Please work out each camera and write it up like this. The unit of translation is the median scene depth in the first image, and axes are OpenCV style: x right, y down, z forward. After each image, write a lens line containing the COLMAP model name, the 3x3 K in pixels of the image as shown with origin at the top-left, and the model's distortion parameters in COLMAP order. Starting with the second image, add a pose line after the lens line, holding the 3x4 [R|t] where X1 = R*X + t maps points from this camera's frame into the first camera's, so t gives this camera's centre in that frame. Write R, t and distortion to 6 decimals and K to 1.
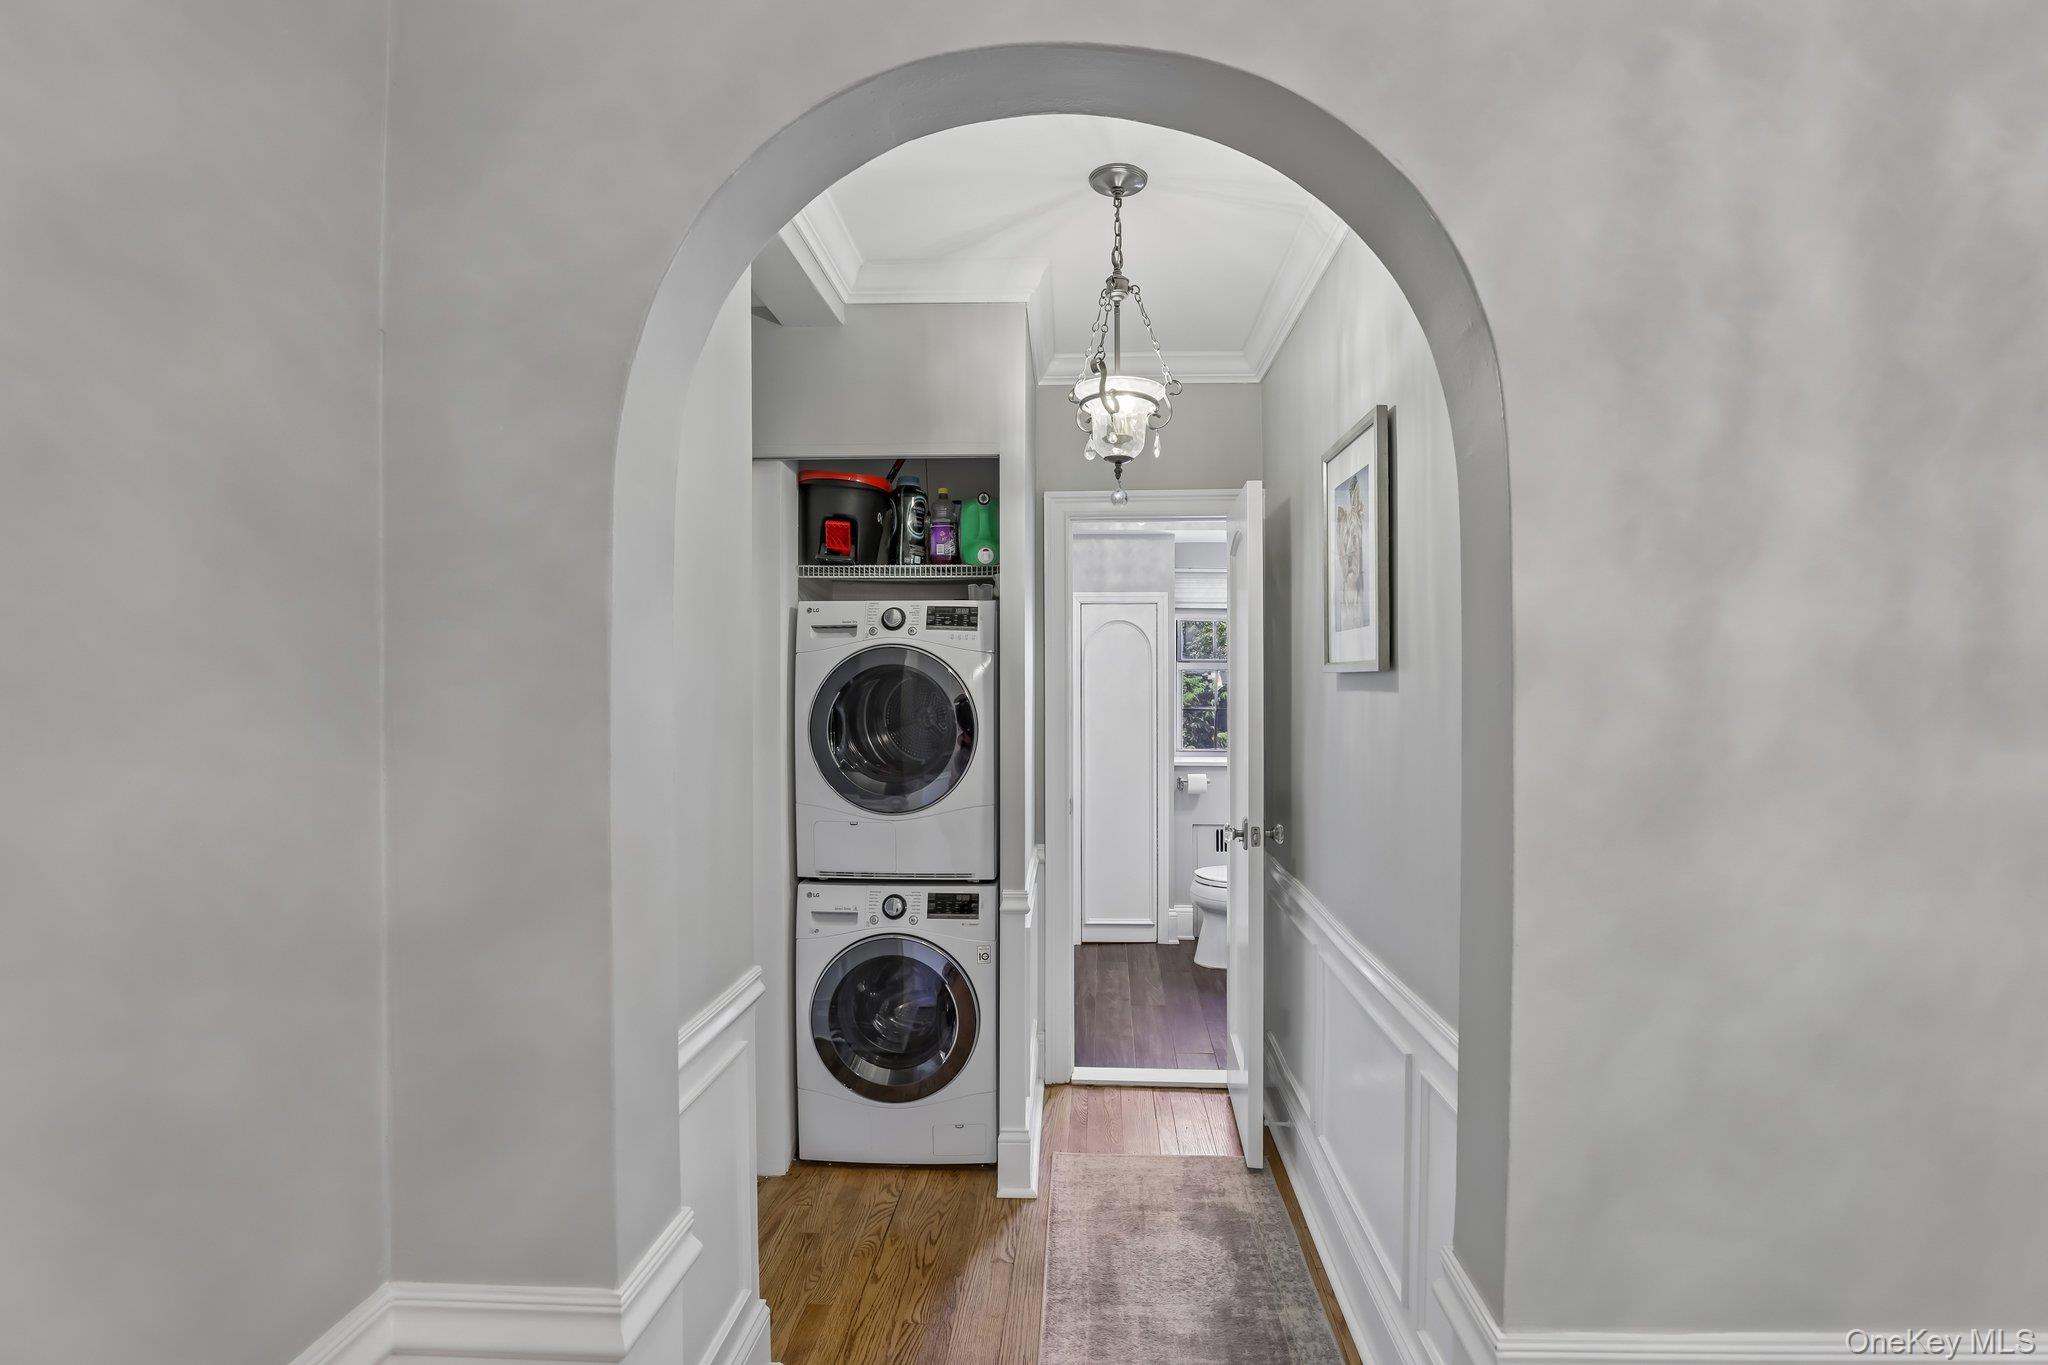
lens RADIAL K [[958.7, 0, 1031.5], [0, 958.7, 679.9], [0, 0, 1]] dist [-0.035422, 0.011183]
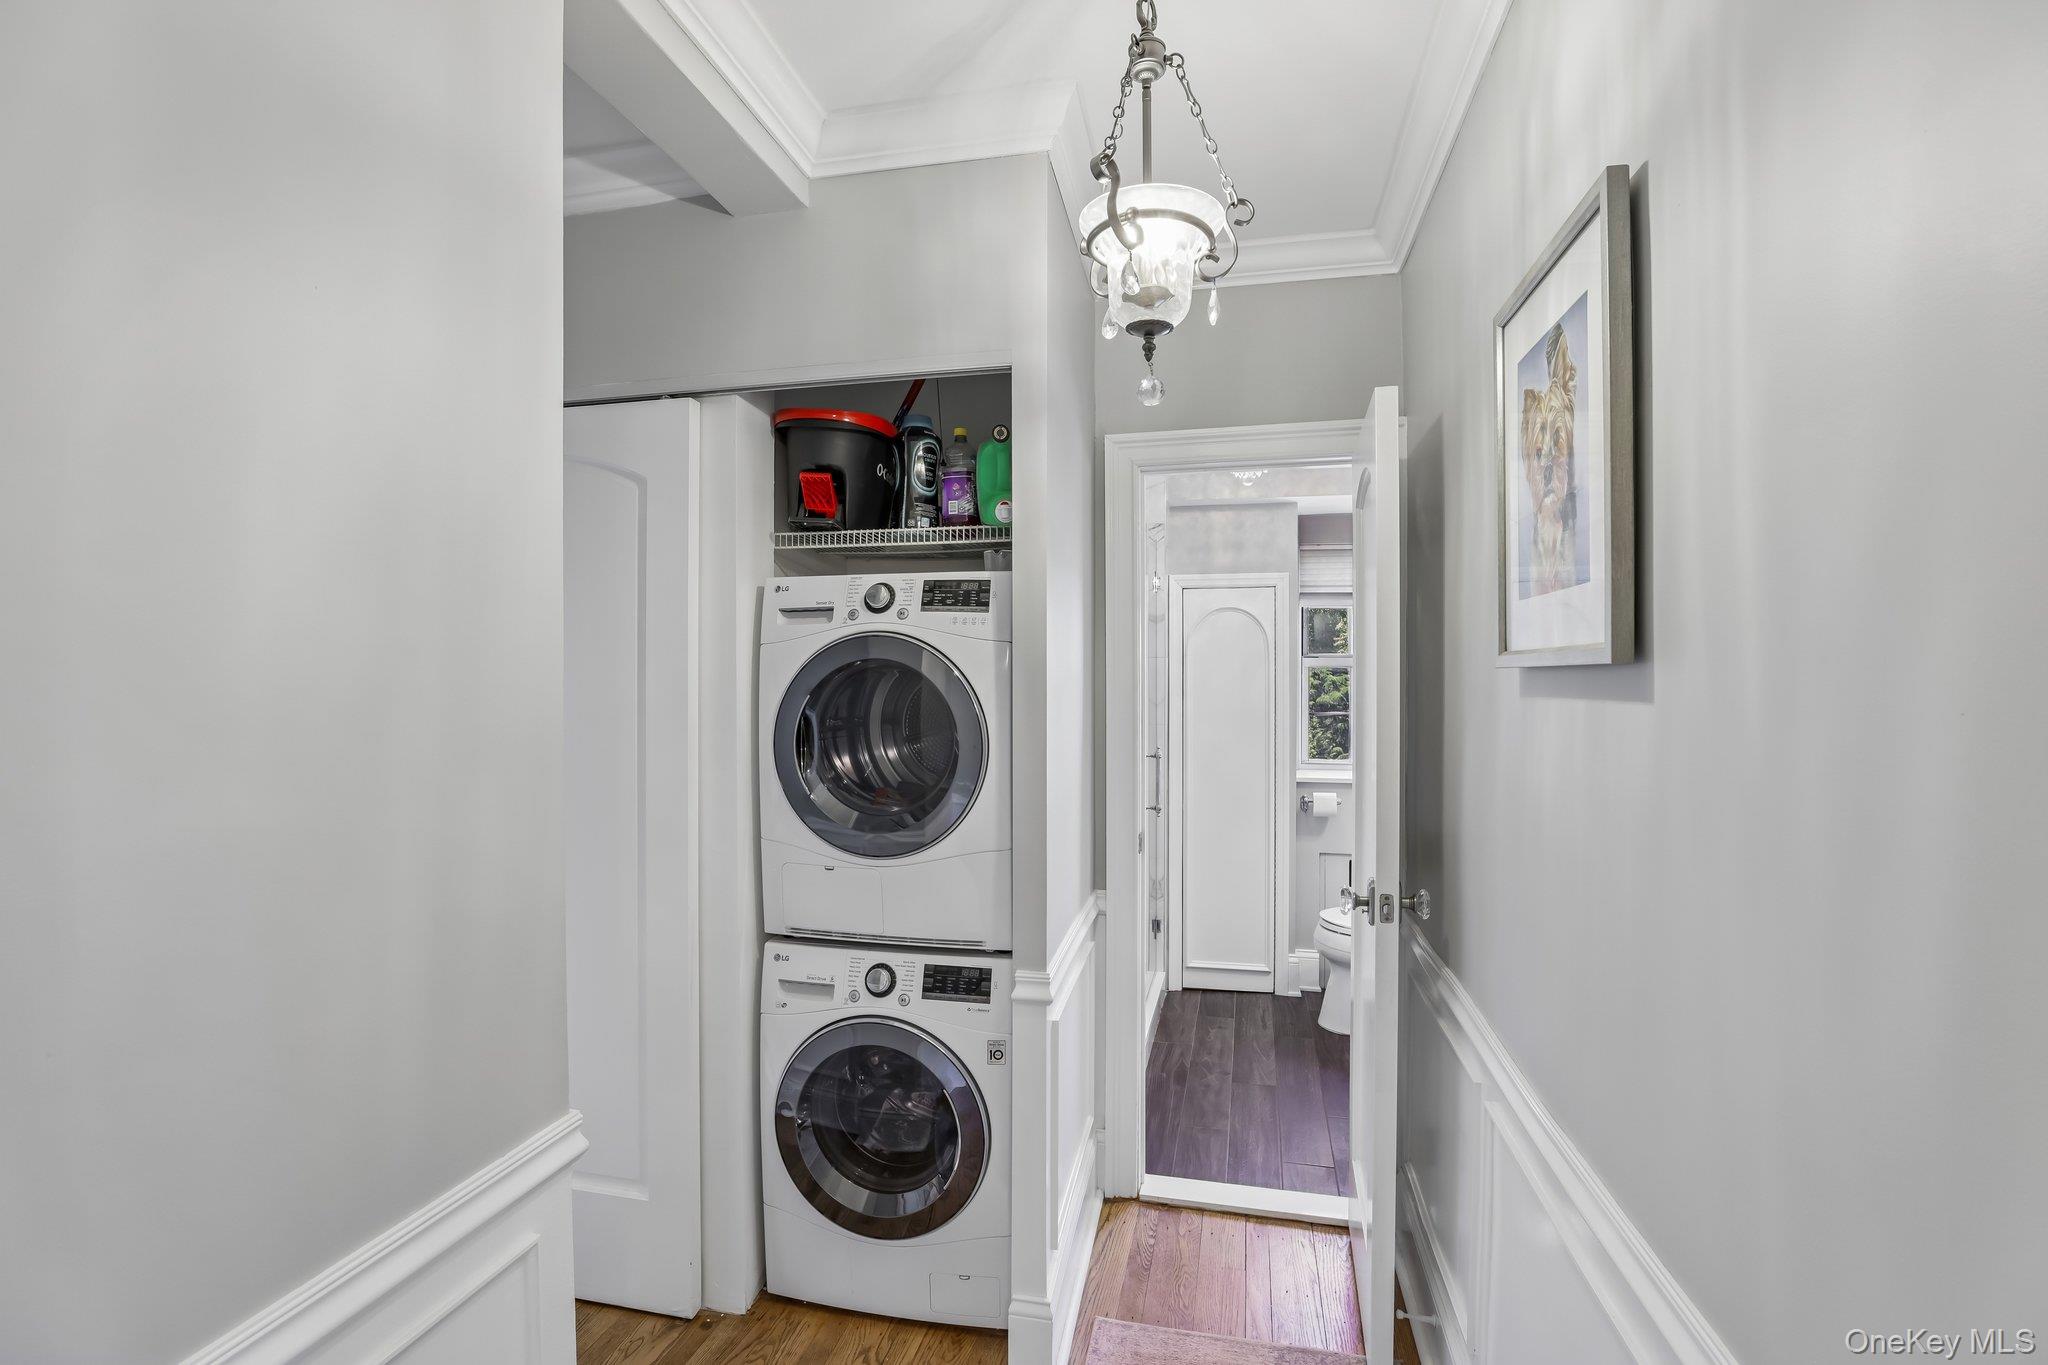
lens RADIAL K [[945.8, 0, 997.8], [0, 945.8, 686.4], [0, 0, 1]] dist [-0.038193, 0.009408]
pose [[0.983329, 0.001551, -0.181830, 0.080958], [0.000027, 0.999962, 0.008675, -0.000748], [0.181837, -0.008535, 0.983292, 0.284512]]
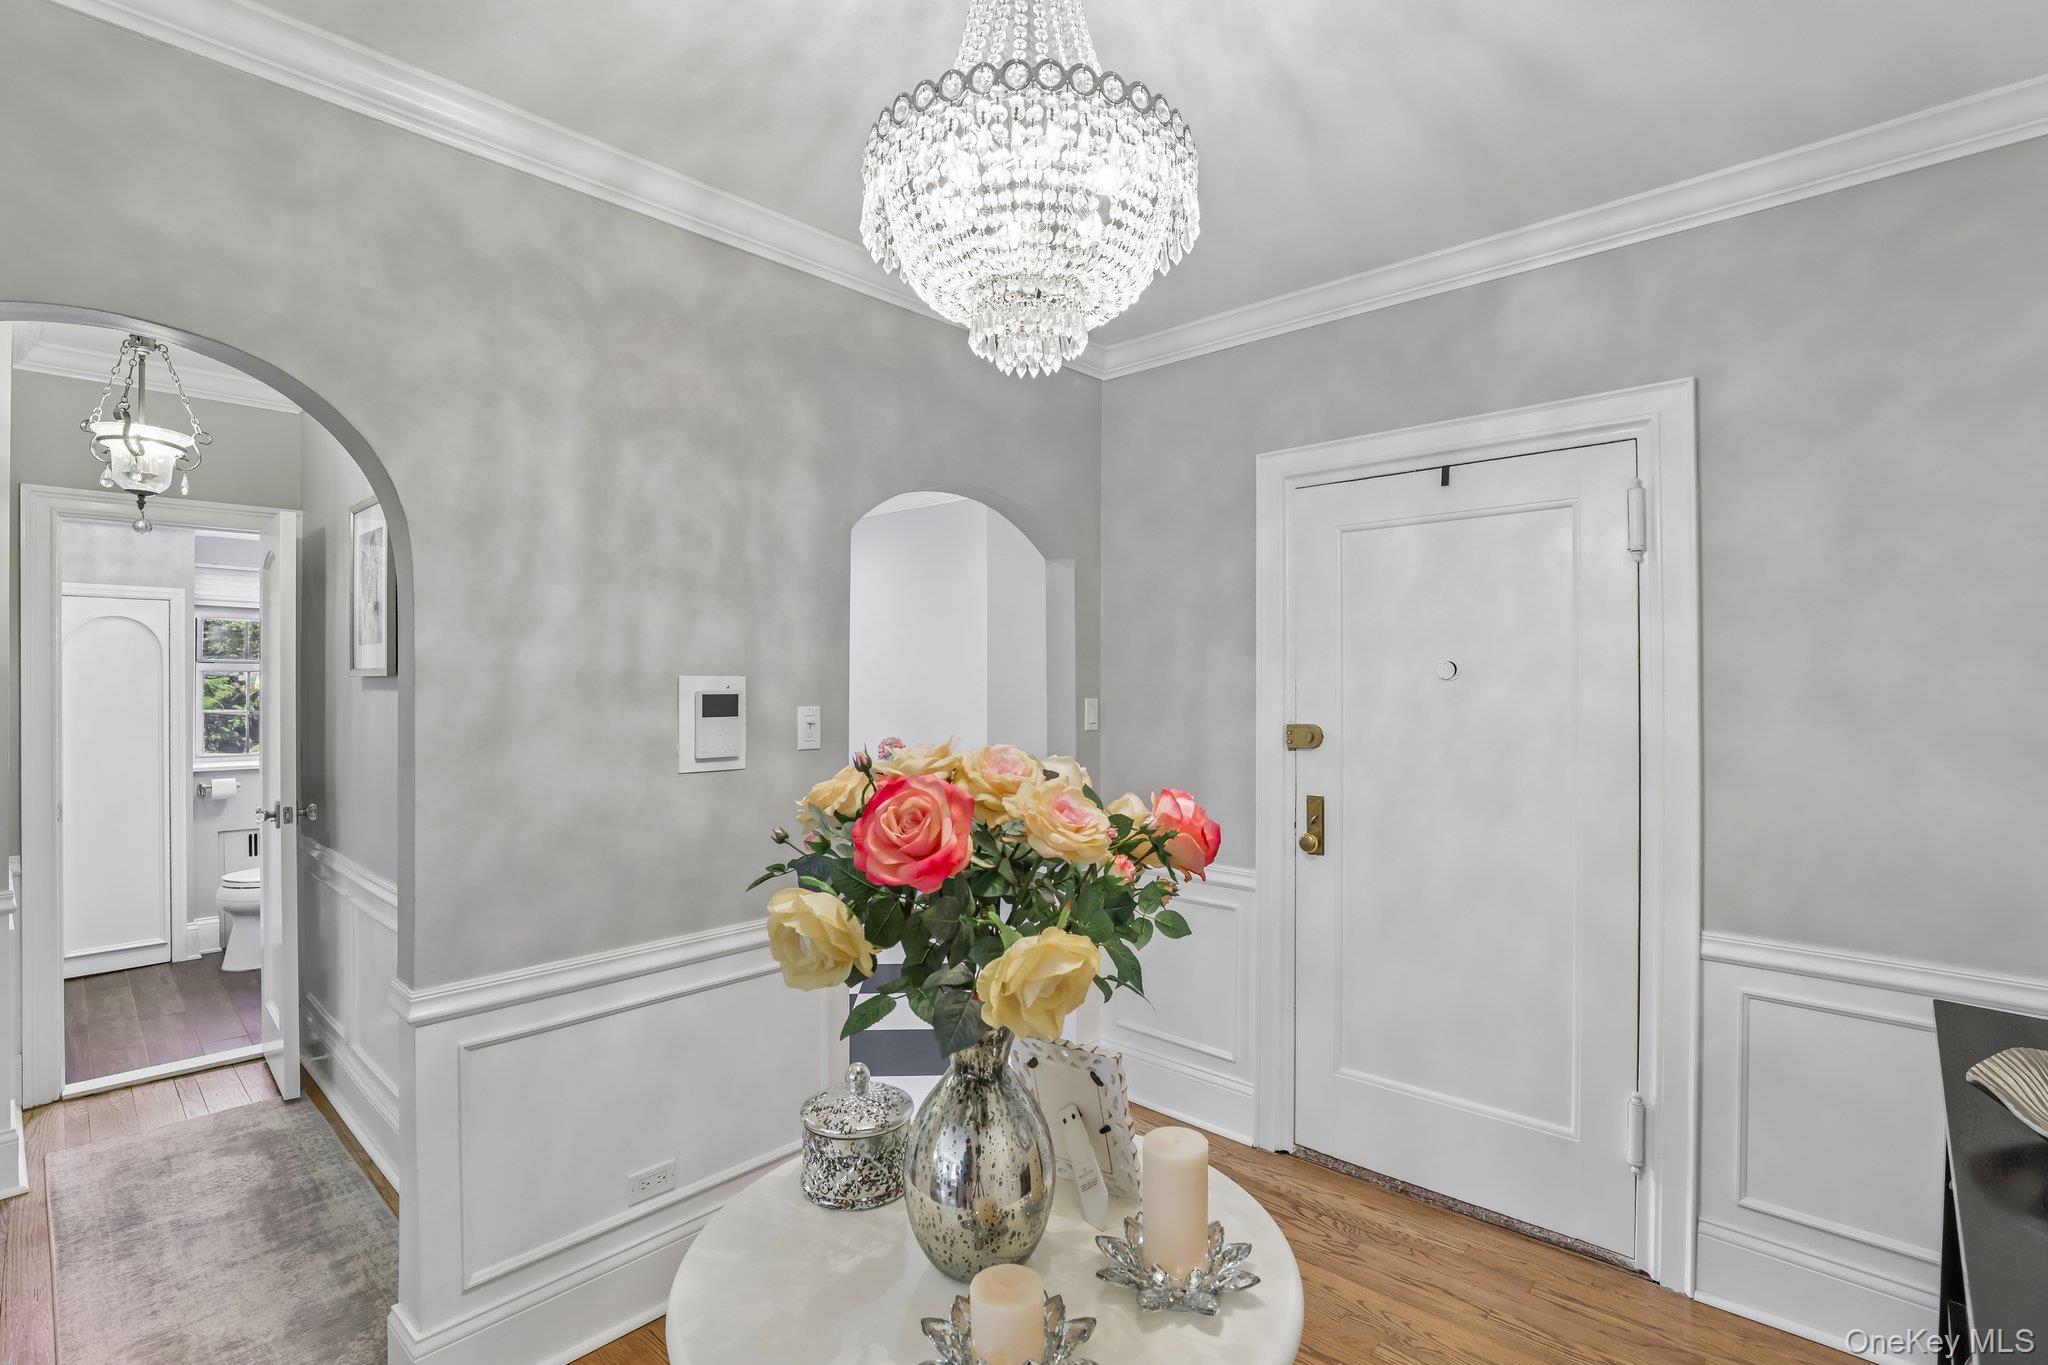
lens RADIAL K [[946.1, 0, 1026.2], [0, 946.1, 683.1], [0, 0, 1]] dist [-0.044086, 0.013563]
pose [[0.629883, 0.000945, 0.776690, -0.075066], [-0.001622, 0.999999, 0.000099, -0.000187], [-0.776689, -0.001322, 0.629883, -0.412178]]
